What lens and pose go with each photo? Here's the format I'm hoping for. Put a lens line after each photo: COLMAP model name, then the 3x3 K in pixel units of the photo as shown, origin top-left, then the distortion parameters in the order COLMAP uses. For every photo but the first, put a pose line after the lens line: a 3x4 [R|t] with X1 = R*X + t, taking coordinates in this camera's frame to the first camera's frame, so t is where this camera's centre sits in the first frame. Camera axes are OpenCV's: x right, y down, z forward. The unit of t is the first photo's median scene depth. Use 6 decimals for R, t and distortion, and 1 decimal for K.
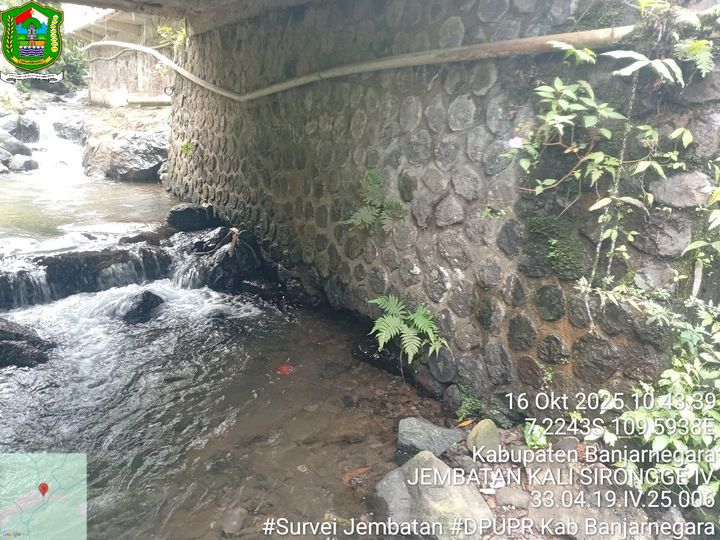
lens RADIAL K [[551.3, 0, 357.6], [0, 551.3, 270.3], [0, 0, 1]] dist [0.101669, -0.213664]
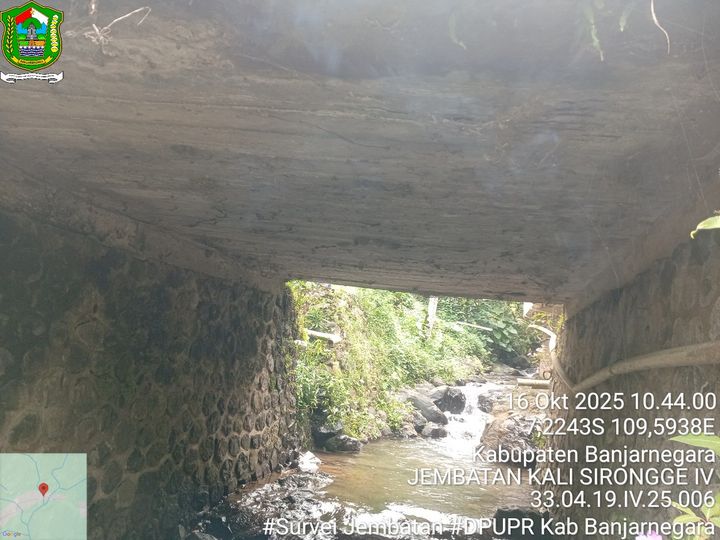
lens RADIAL K [[551.3, 0, 357.6], [0, 551.3, 270.3], [0, 0, 1]] dist [0.101669, -0.213664]
pose [[0.691239, -0.088292, -0.717212, 0.120654], [-0.254941, 0.898893, -0.356366, -0.052641], [0.676161, 0.429181, 0.598841, 0.115417]]
